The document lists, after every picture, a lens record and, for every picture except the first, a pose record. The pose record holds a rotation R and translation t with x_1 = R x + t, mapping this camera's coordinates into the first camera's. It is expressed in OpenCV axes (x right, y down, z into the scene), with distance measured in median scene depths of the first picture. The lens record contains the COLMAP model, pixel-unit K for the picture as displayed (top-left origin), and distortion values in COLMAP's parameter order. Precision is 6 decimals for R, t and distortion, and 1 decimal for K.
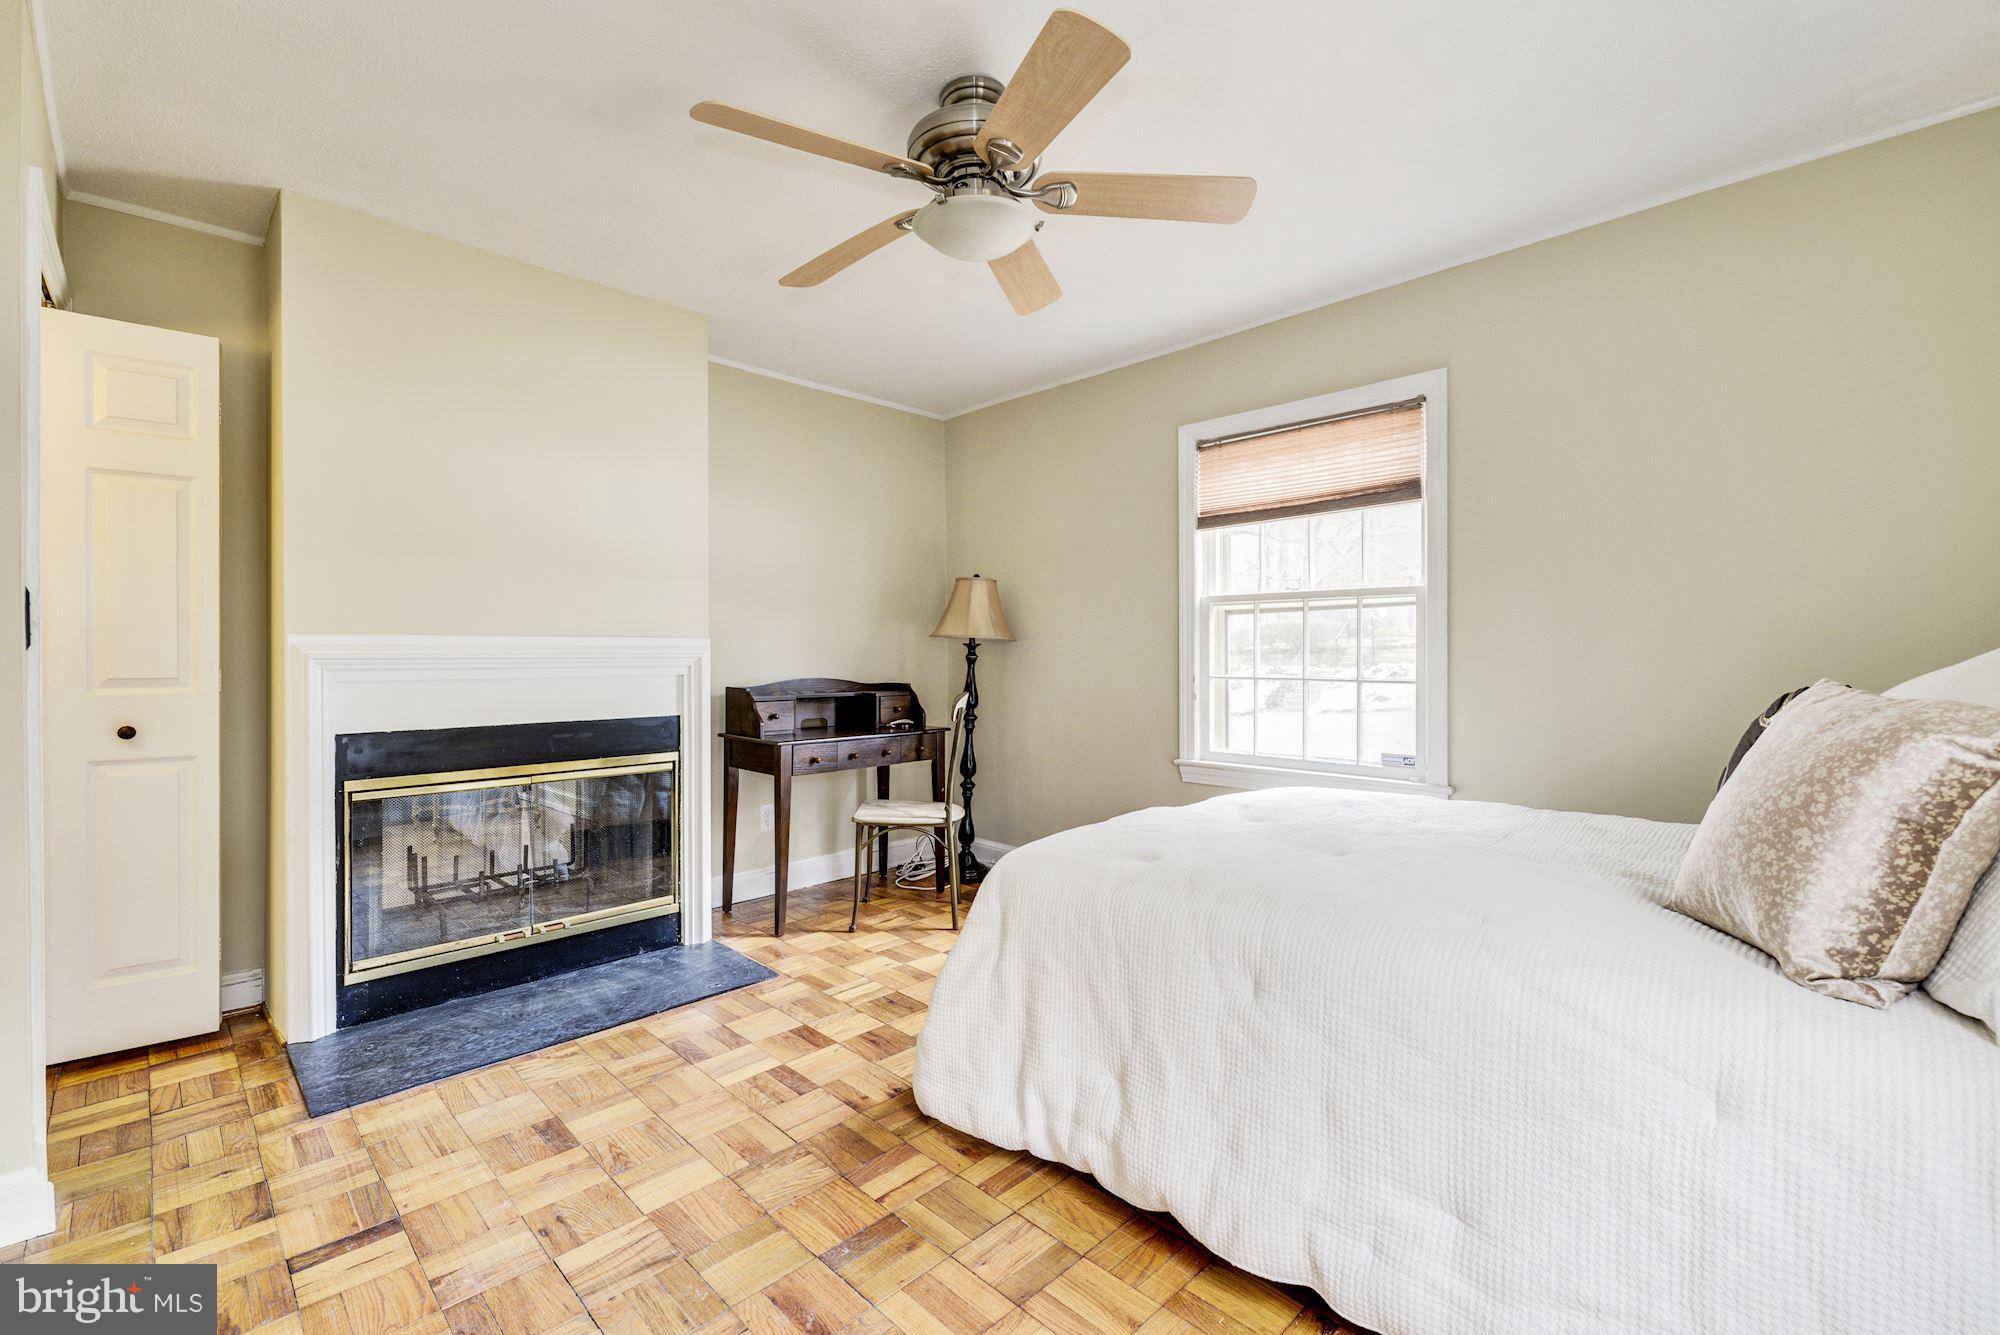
lens RADIAL K [[862.0, 0, 995.4], [0, 862.0, 653.1], [0, 0, 1]] dist [0.001519, -0.008933]
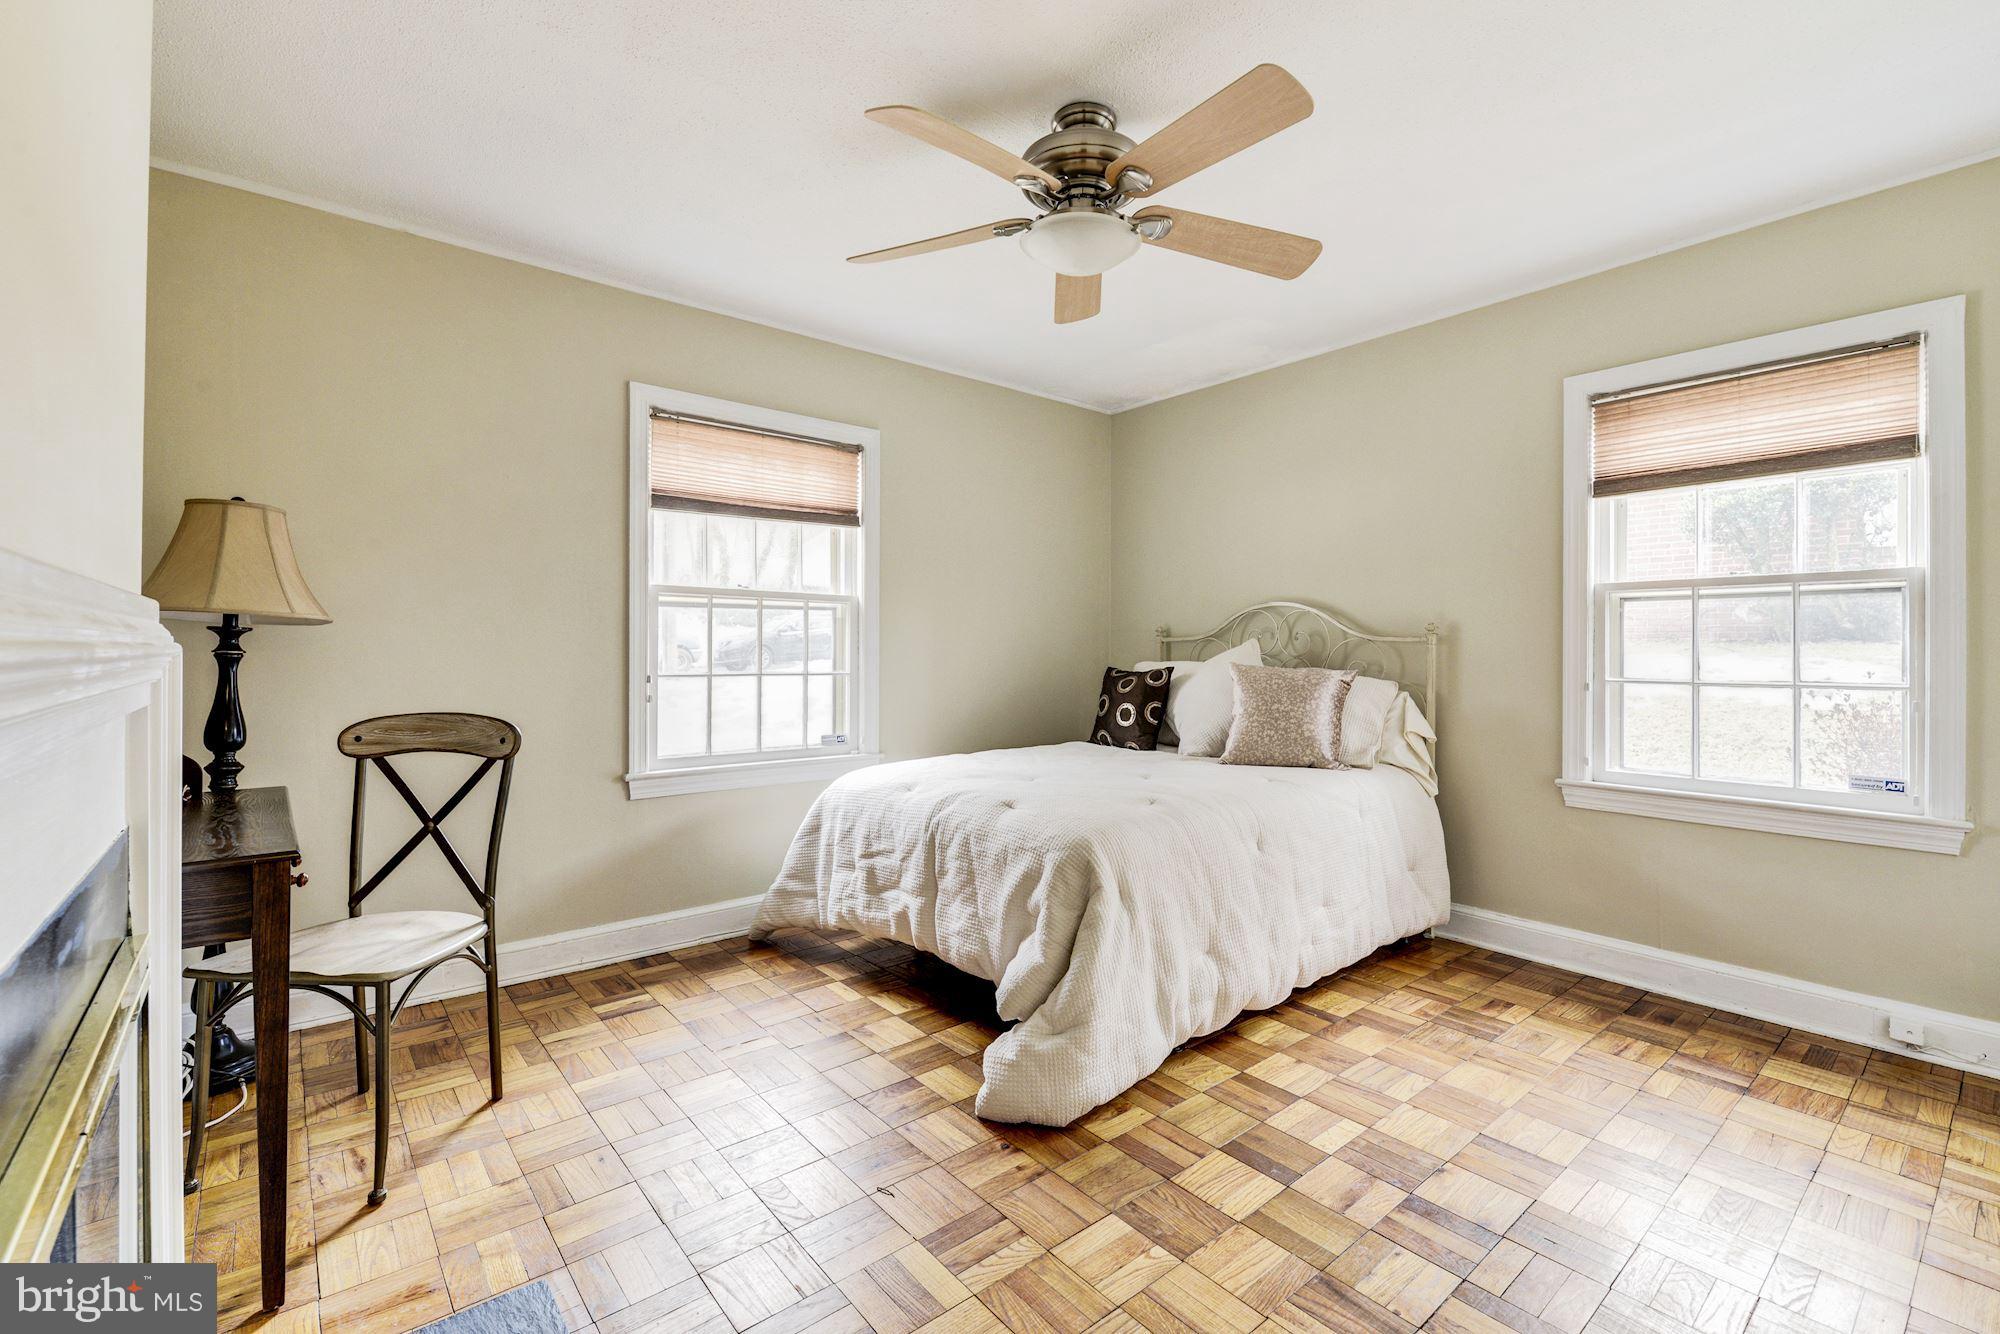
lens RADIAL K [[862.0, 0, 995.4], [0, 862.0, 652.6], [0, 0, 1]] dist [0.001519, -0.008933]
pose [[0.084162, 0.002469, 0.996449, -0.710697], [-0.004690, 0.999987, -0.002082, 0.004713], [-0.996441, -0.004498, 0.084173, 0.674951]]
